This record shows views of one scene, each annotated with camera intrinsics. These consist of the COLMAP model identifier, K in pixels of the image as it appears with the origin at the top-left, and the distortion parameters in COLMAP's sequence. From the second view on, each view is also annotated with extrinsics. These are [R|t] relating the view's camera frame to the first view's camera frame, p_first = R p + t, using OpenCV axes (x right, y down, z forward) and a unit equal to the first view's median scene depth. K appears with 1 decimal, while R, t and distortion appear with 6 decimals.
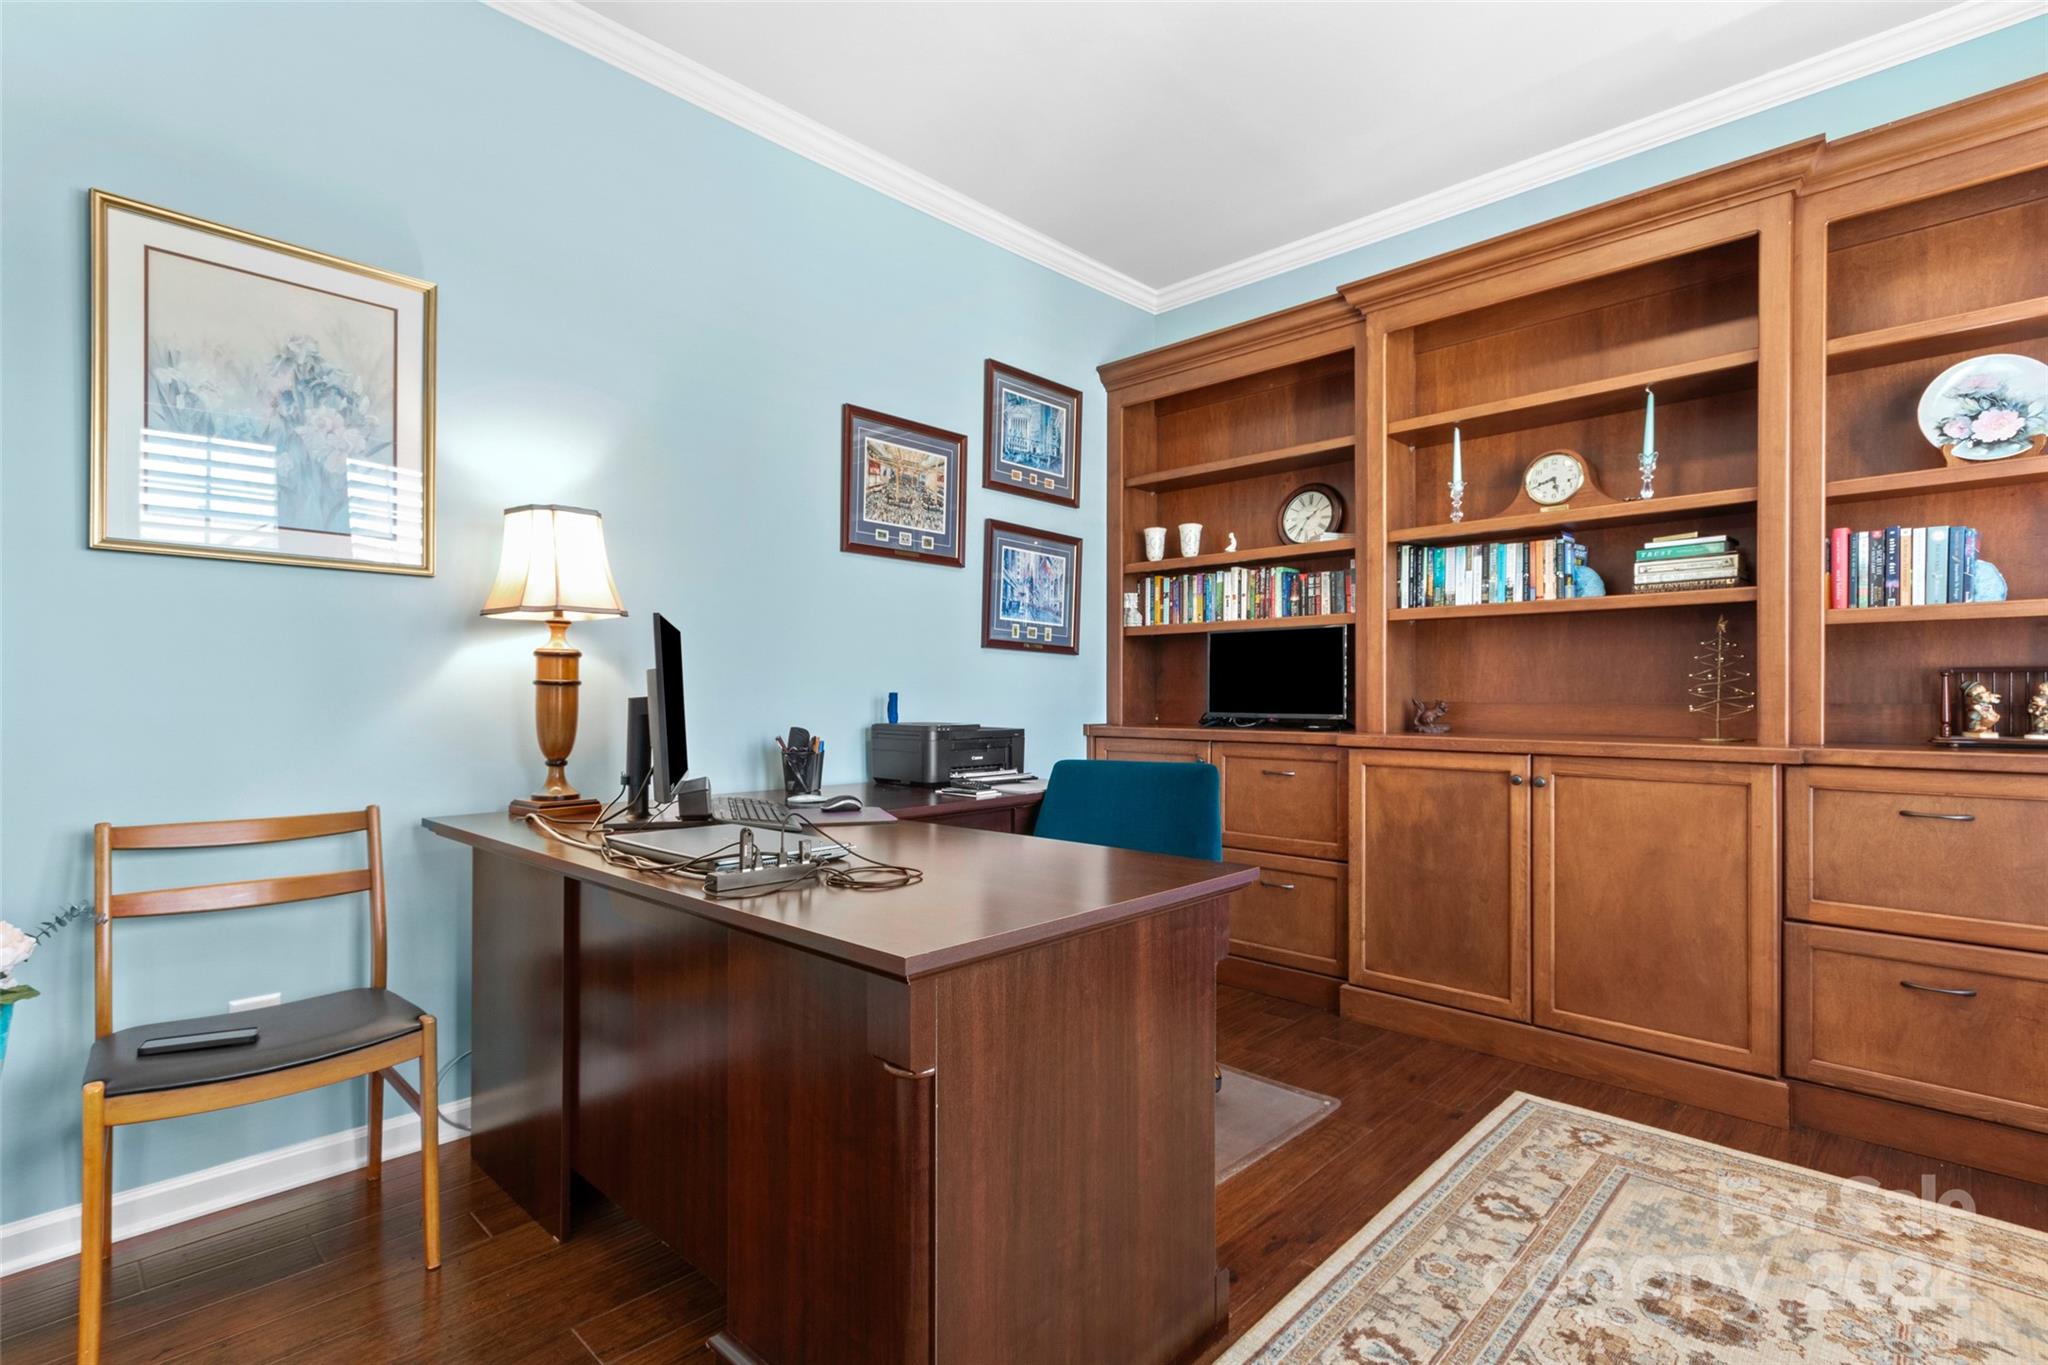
lens RADIAL K [[950.7, 0, 1026.2], [0, 950.7, 699.7], [0, 0, 1]] dist [0.001568, 0.000218]
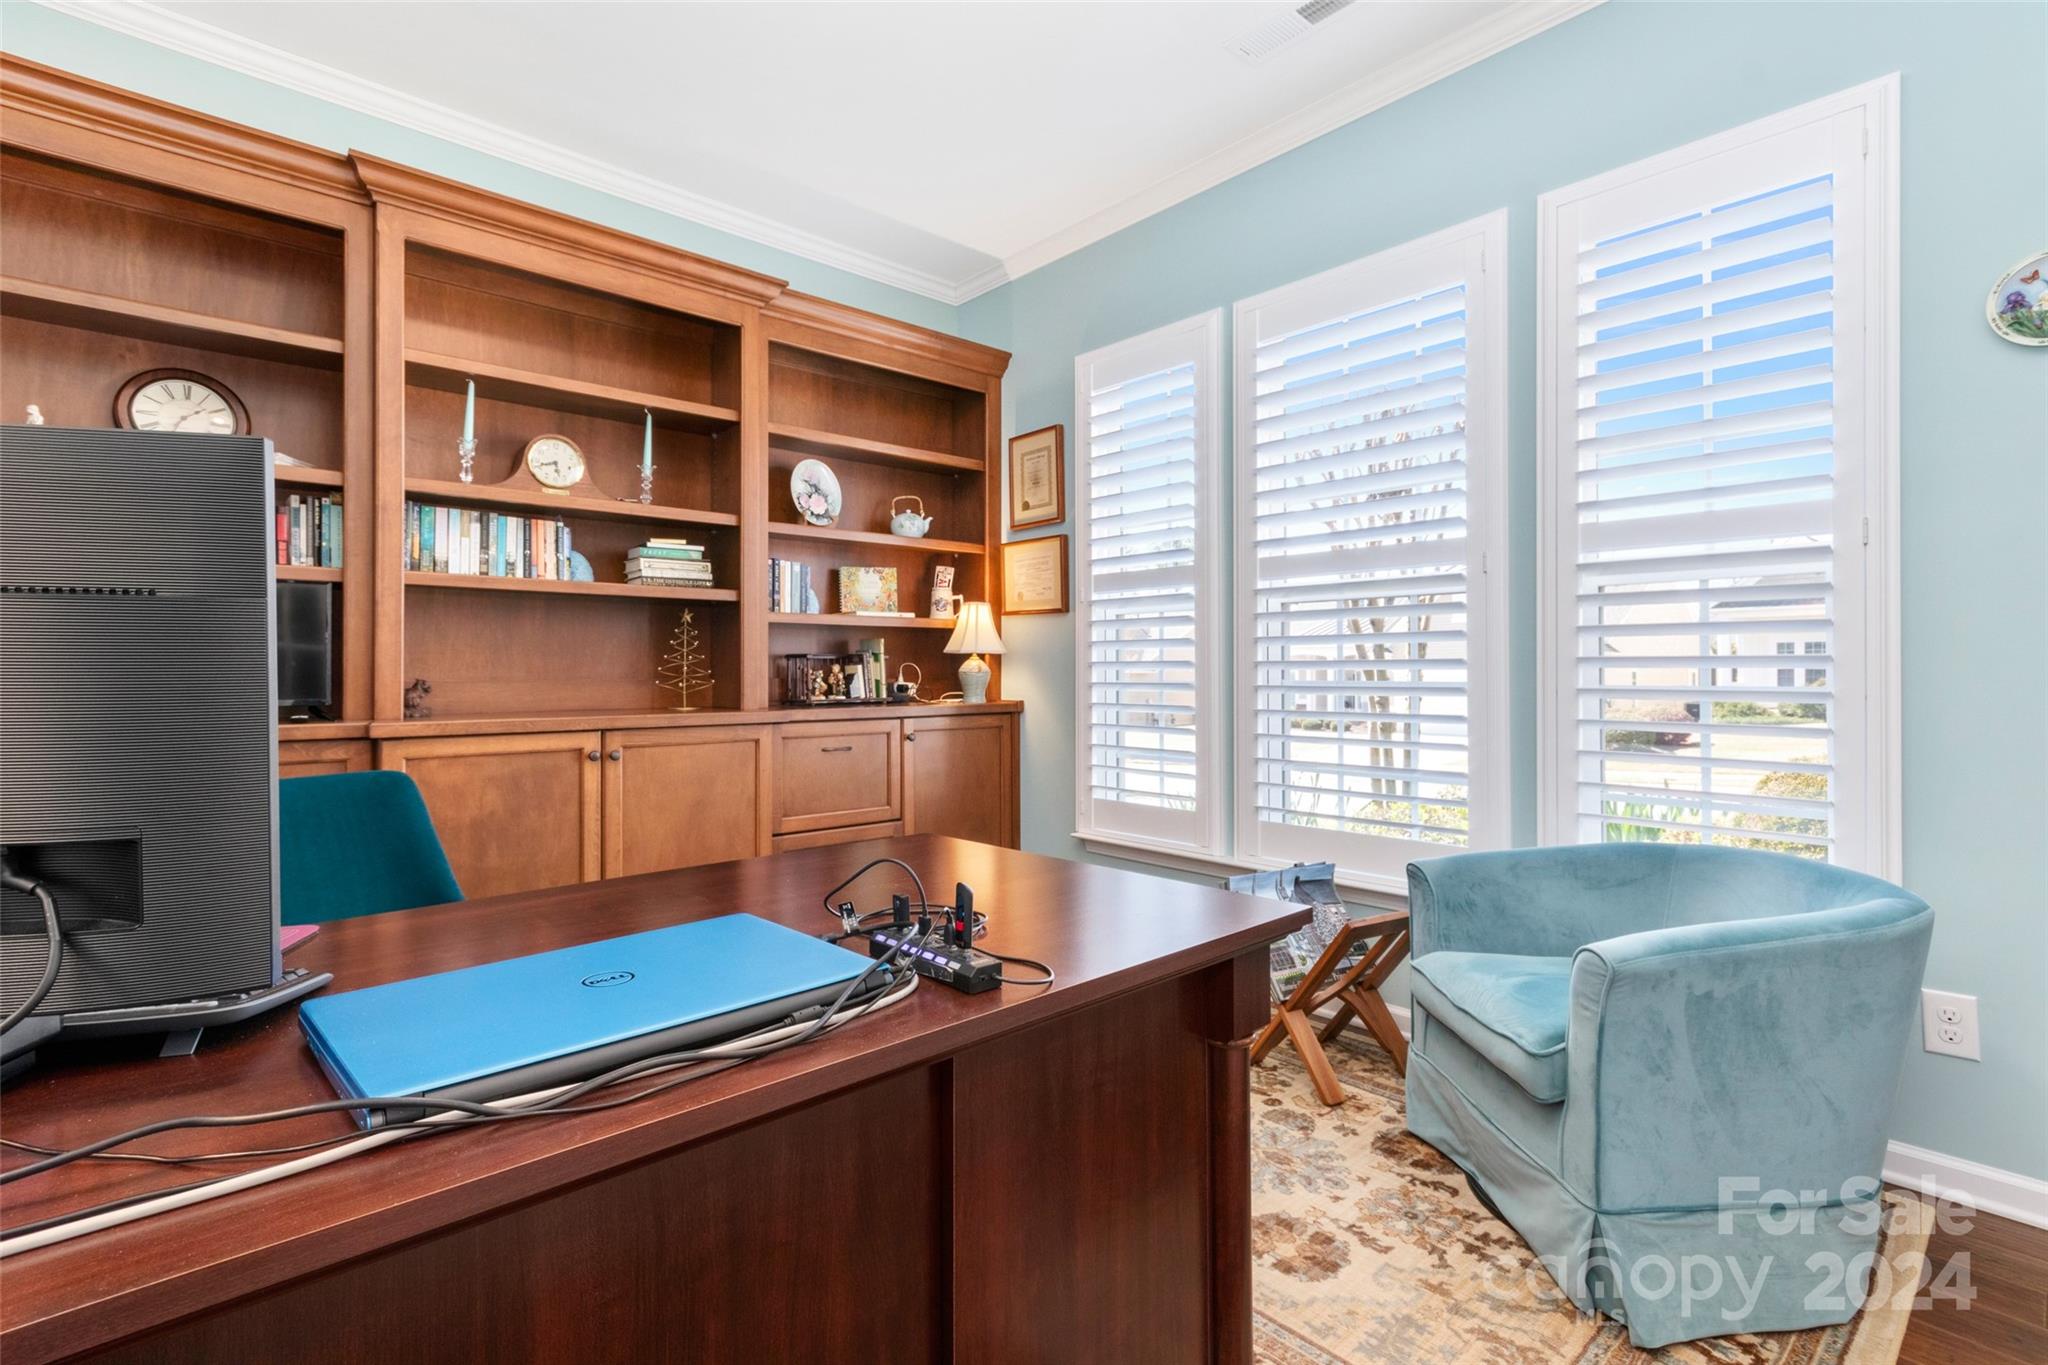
lens RADIAL K [[952.0, 0, 1024.6], [0, 952.0, 671.9], [0, 0, 1]] dist [0.000448, 0.000959]
pose [[0.067092, -0.001263, 0.997746, -0.473781], [0.006799, 0.999977, 0.000809, -0.004046], [-0.997724, 0.006729, 0.067100, 0.460763]]
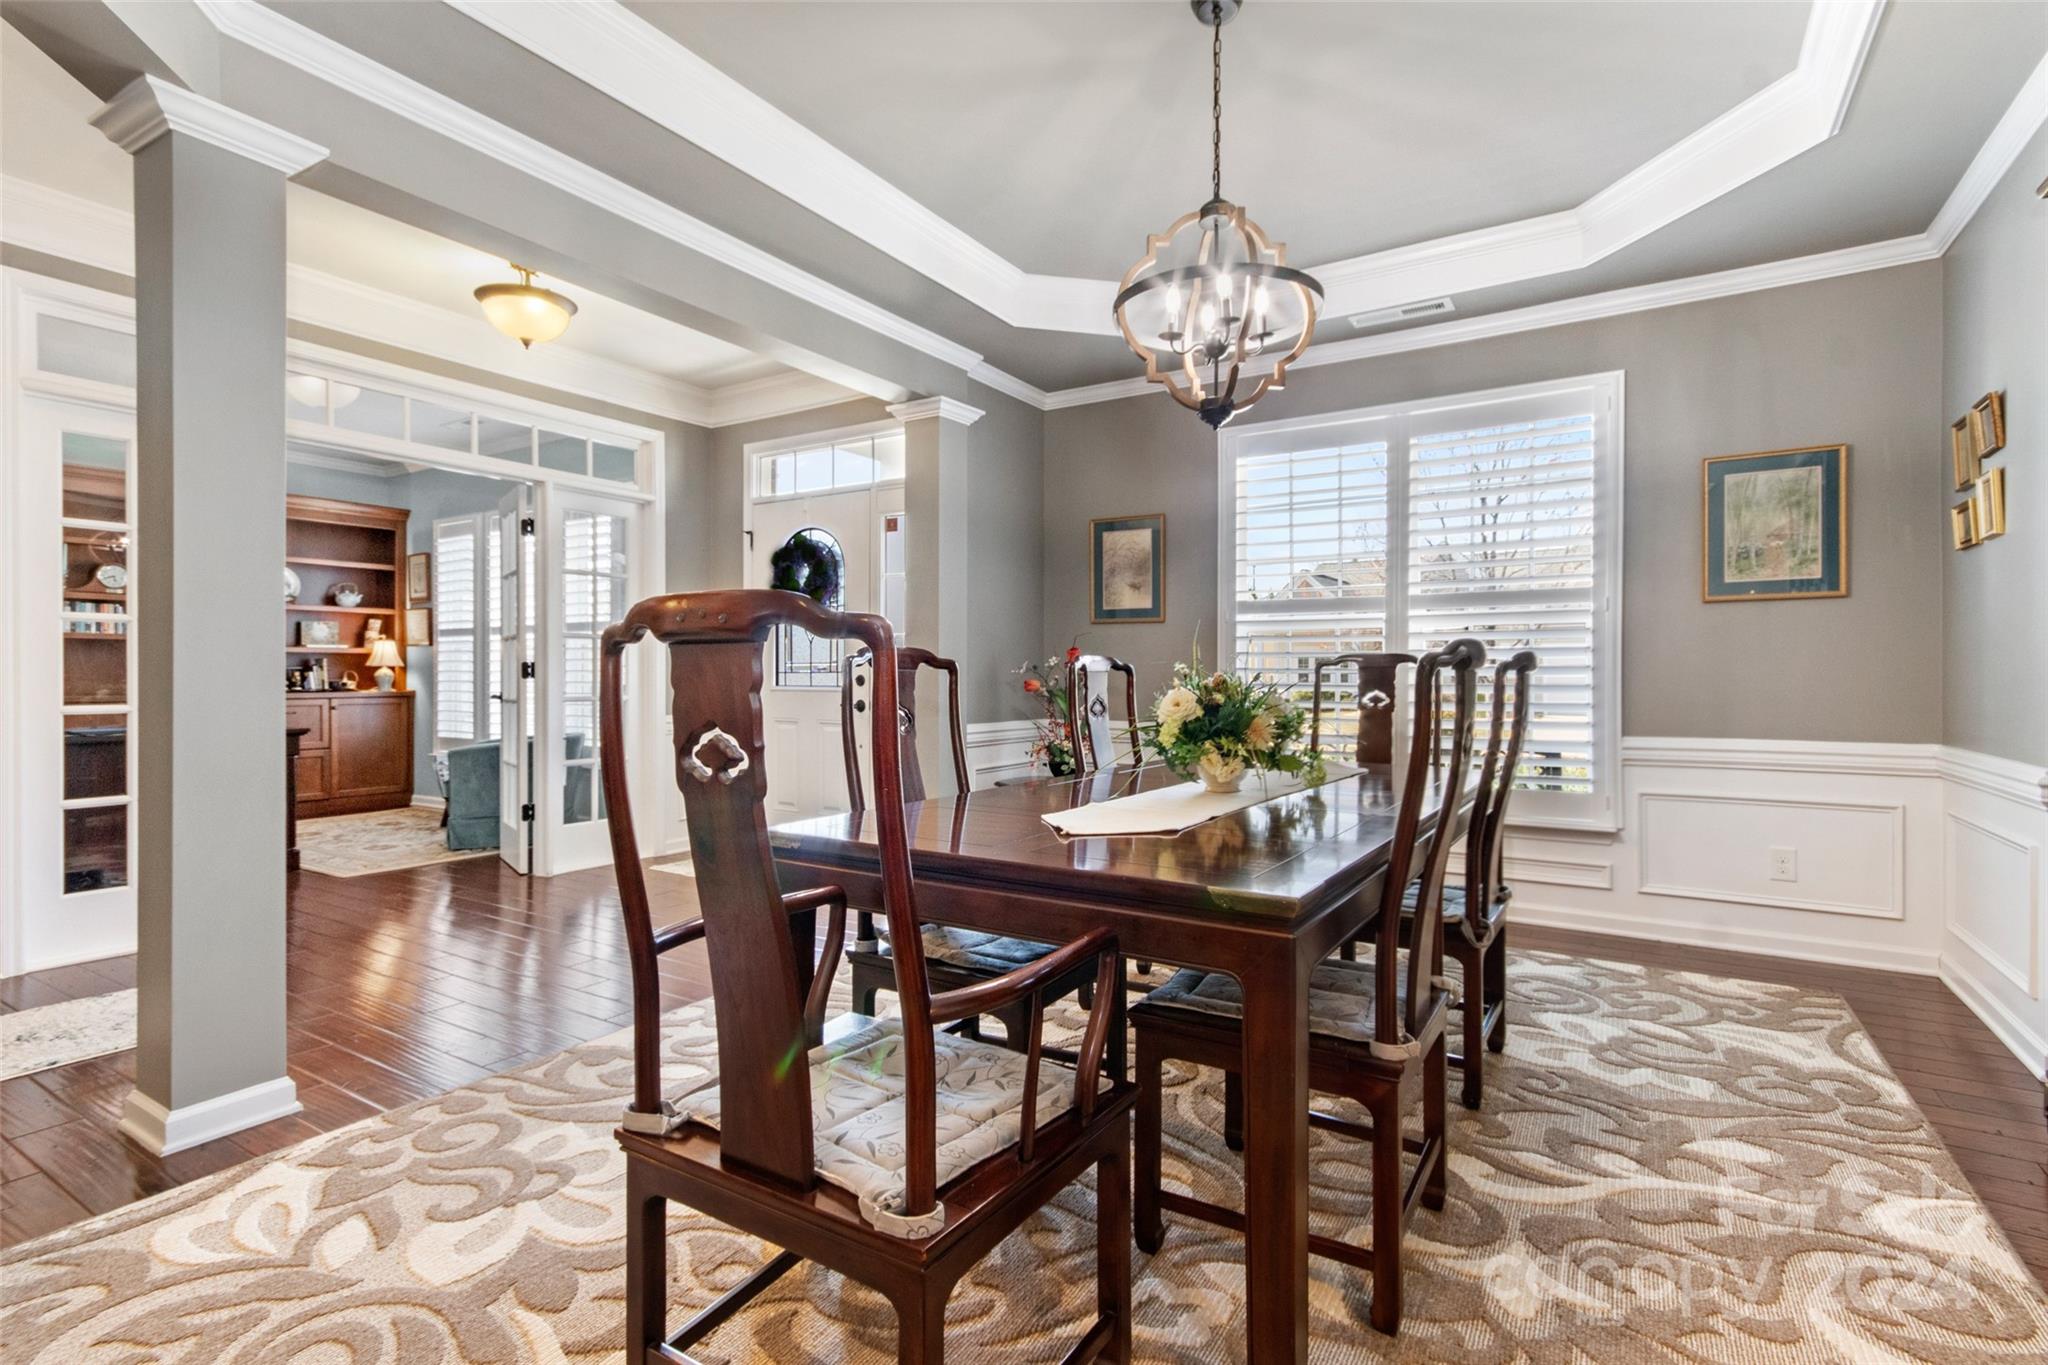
lens RADIAL K [[935.3, 0, 1027.4], [0, 935.3, 675.9], [0, 0, 1]] dist [0.001445, 0.000332]
pose [[-0.218376, -0.002227, 0.975862, -2.148923], [0.008371, 0.999956, 0.004156, 0.002513], [-0.975829, 0.009076, -0.218348, -0.610828]]
